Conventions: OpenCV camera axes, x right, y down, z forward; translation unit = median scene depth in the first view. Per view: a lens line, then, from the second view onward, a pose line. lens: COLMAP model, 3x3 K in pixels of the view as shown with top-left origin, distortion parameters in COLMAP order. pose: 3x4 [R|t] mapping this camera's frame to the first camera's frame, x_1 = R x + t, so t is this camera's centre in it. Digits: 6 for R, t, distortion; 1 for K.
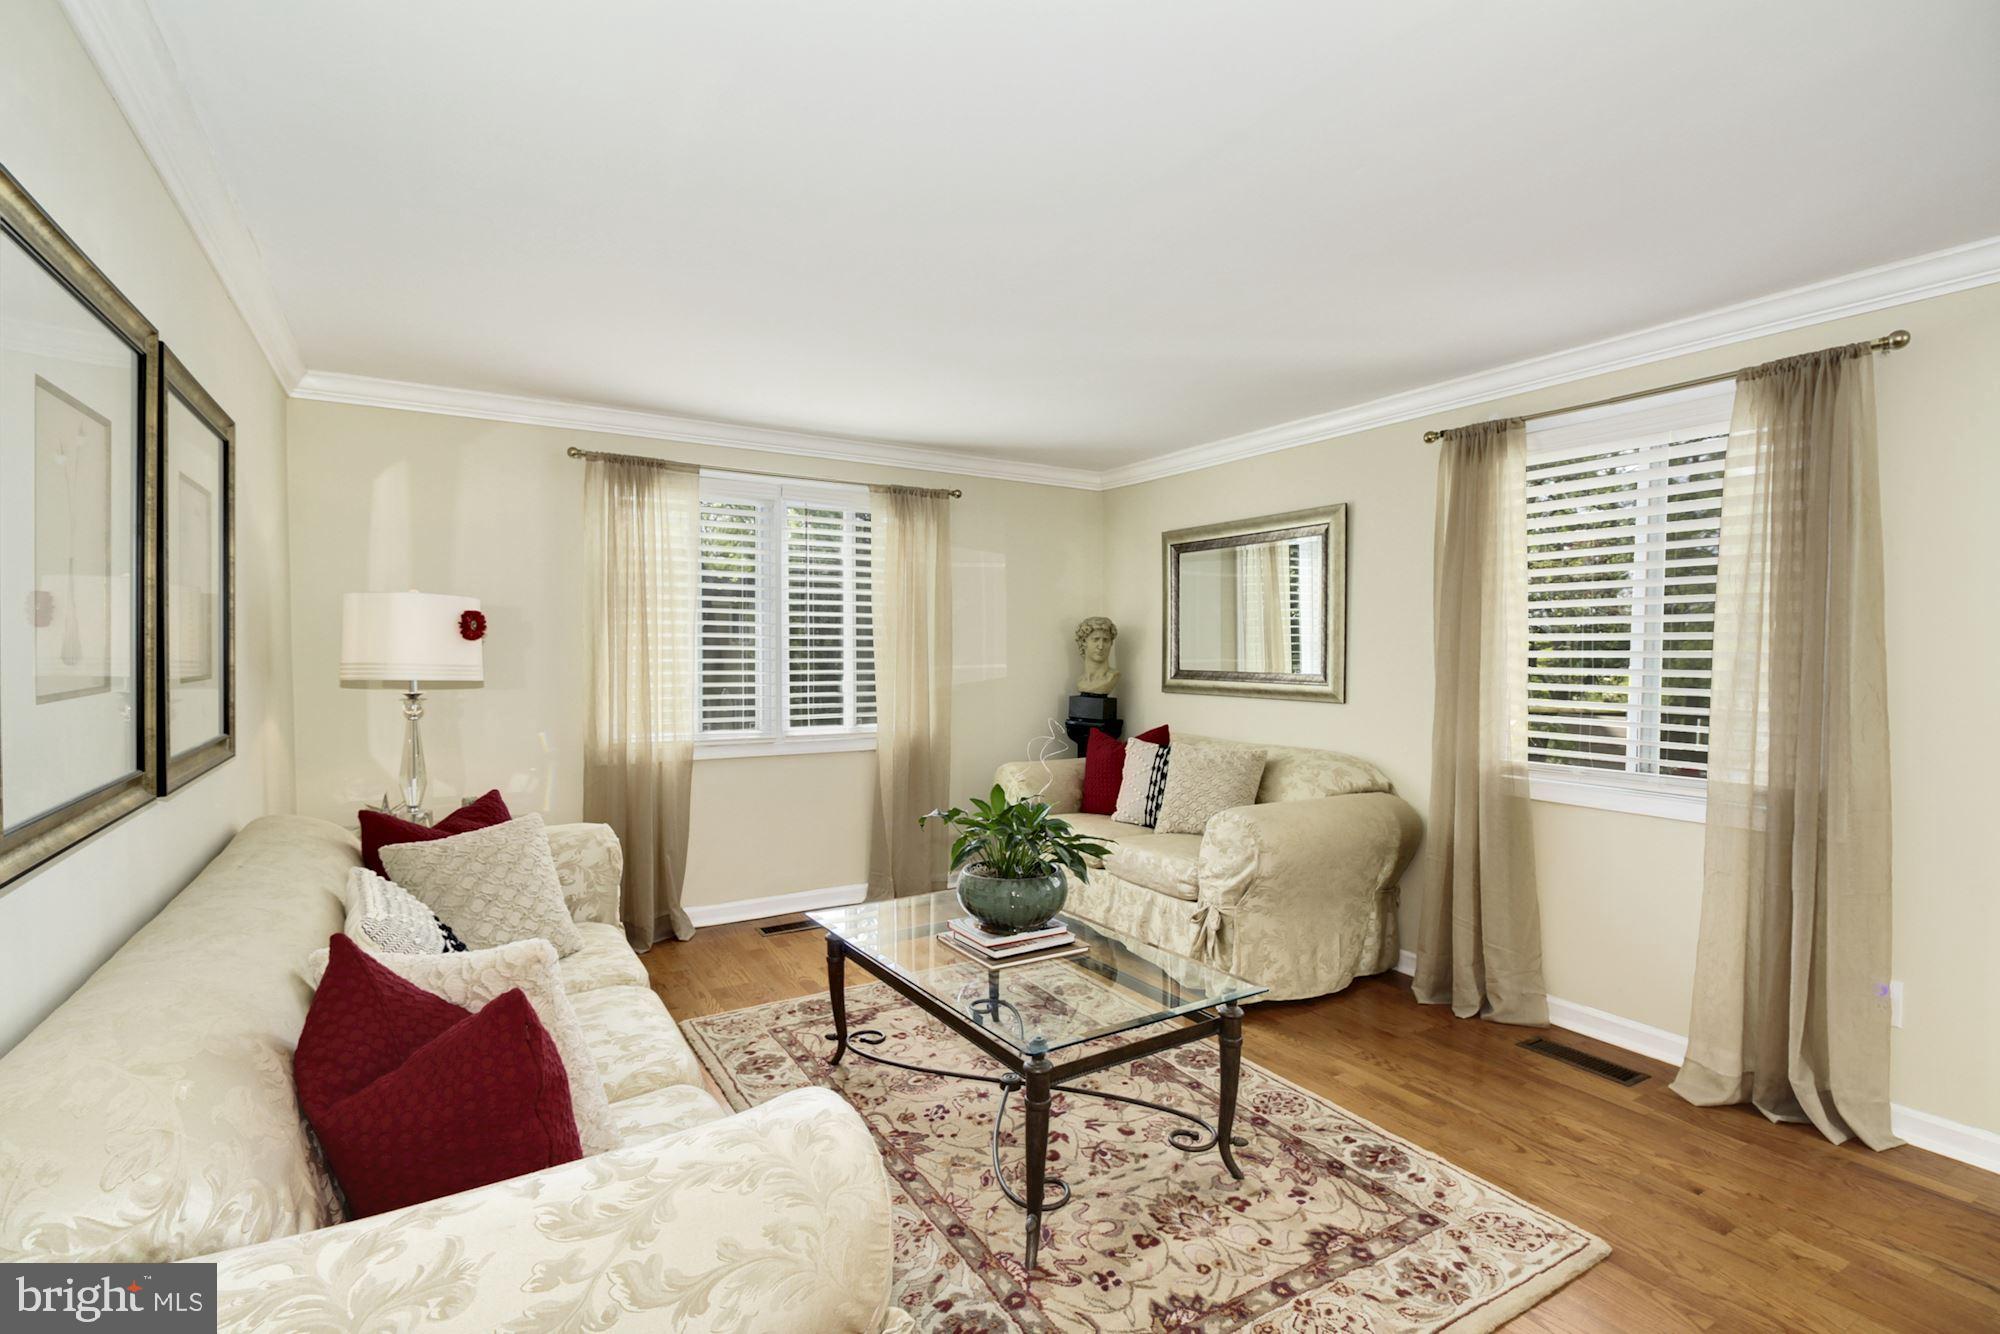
lens RADIAL K [[918.3, 0, 998.3], [0, 918.3, 673.7], [0, 0, 1]] dist [0.017626, -0.000009]
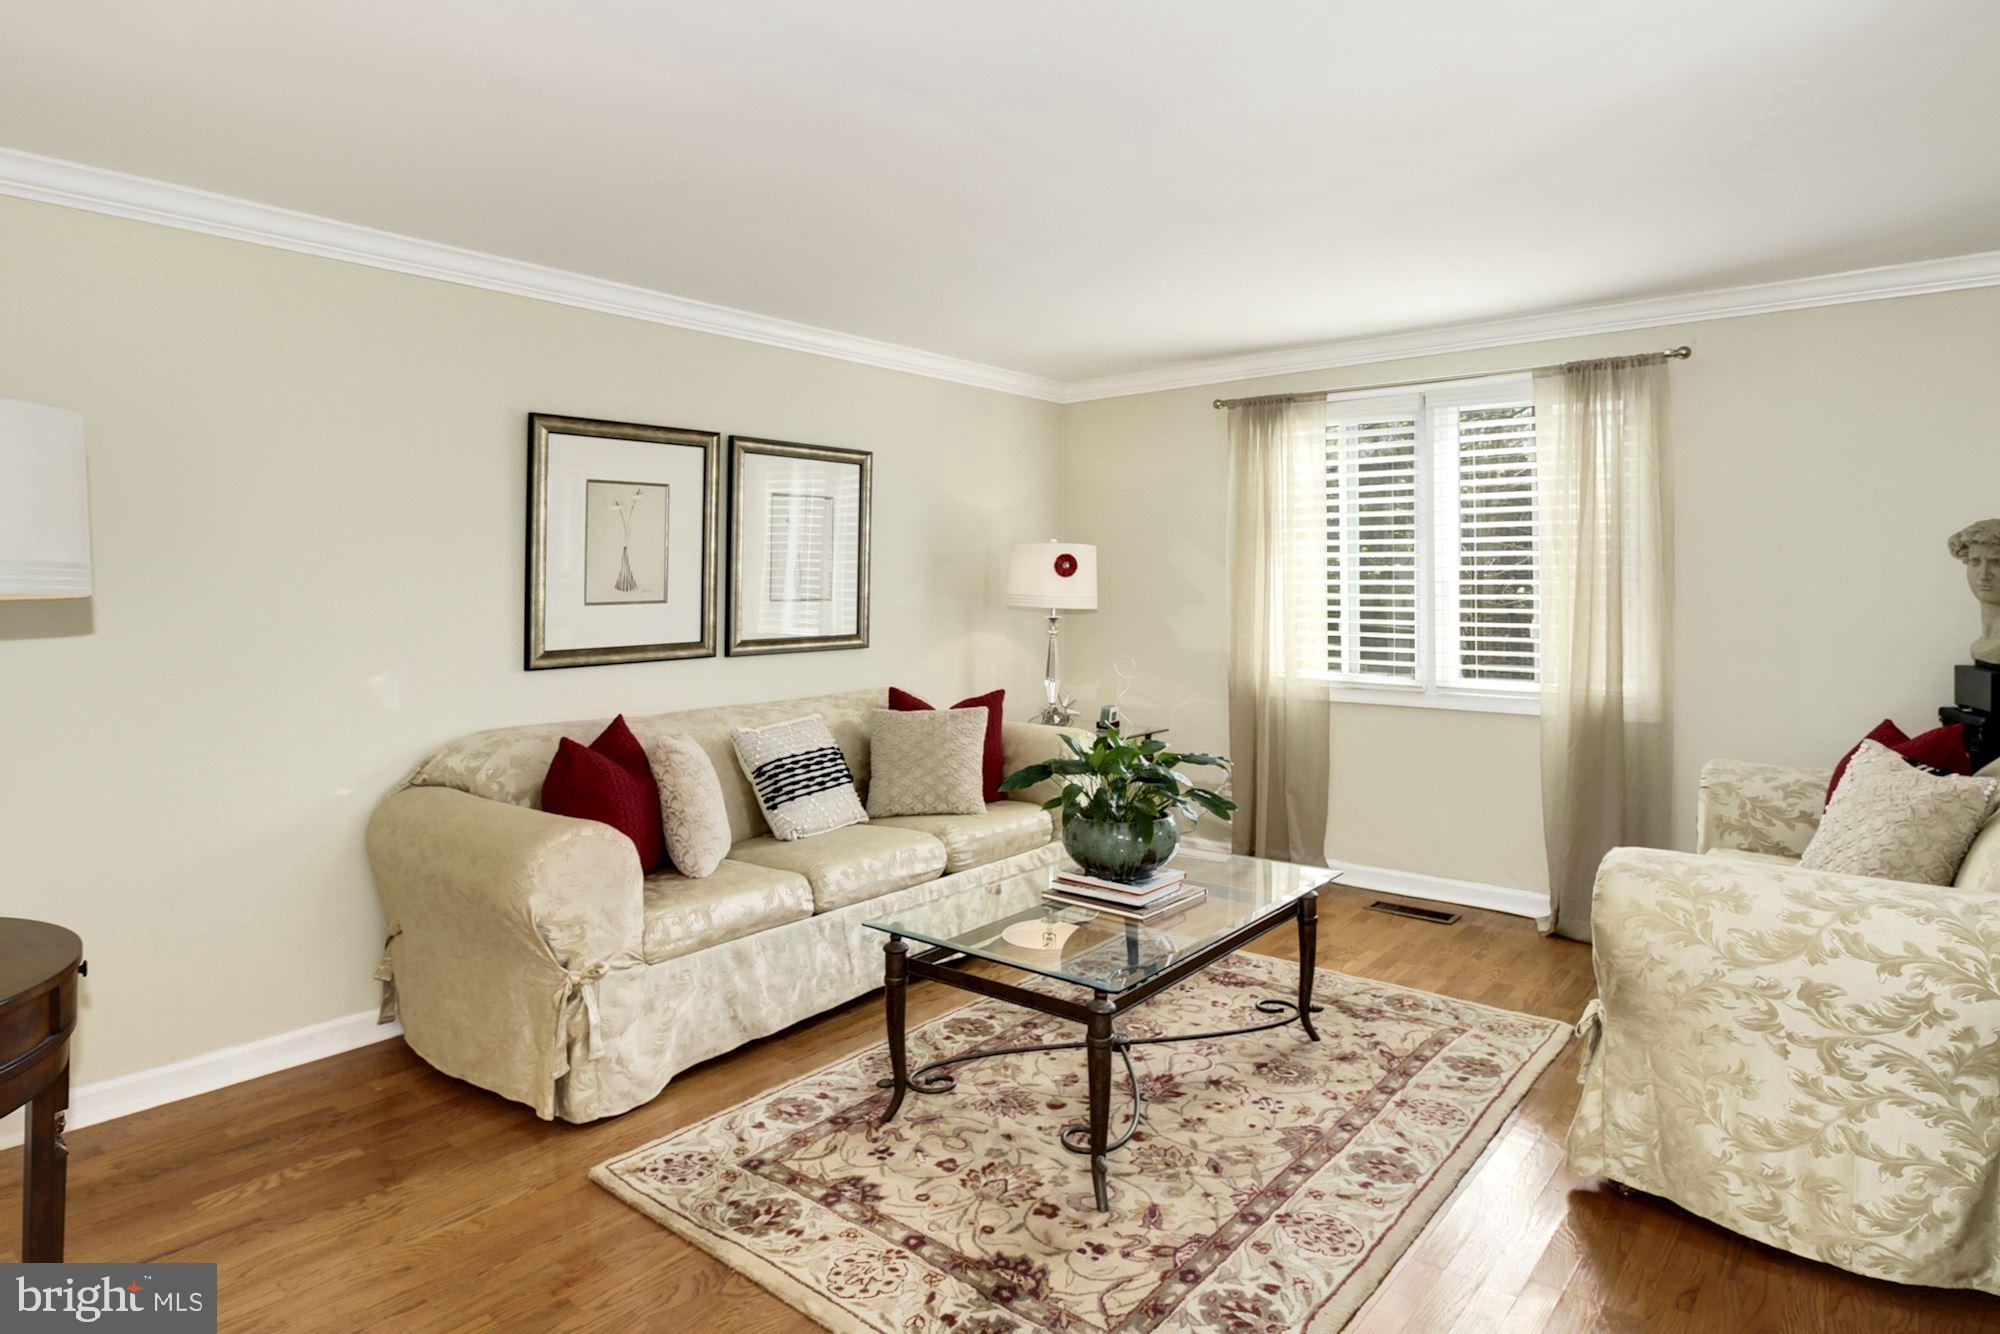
lens RADIAL K [[1132.4, 0, 1018.7], [0, 1132.4, 562.9], [0, 0, 1]] dist [-0.009379, -0.002649]
pose [[0.338520, -0.021245, -0.940719, 1.136523], [-0.023078, 0.999257, -0.030872, -0.008406], [0.940676, 0.032160, 0.337778, 0.527700]]
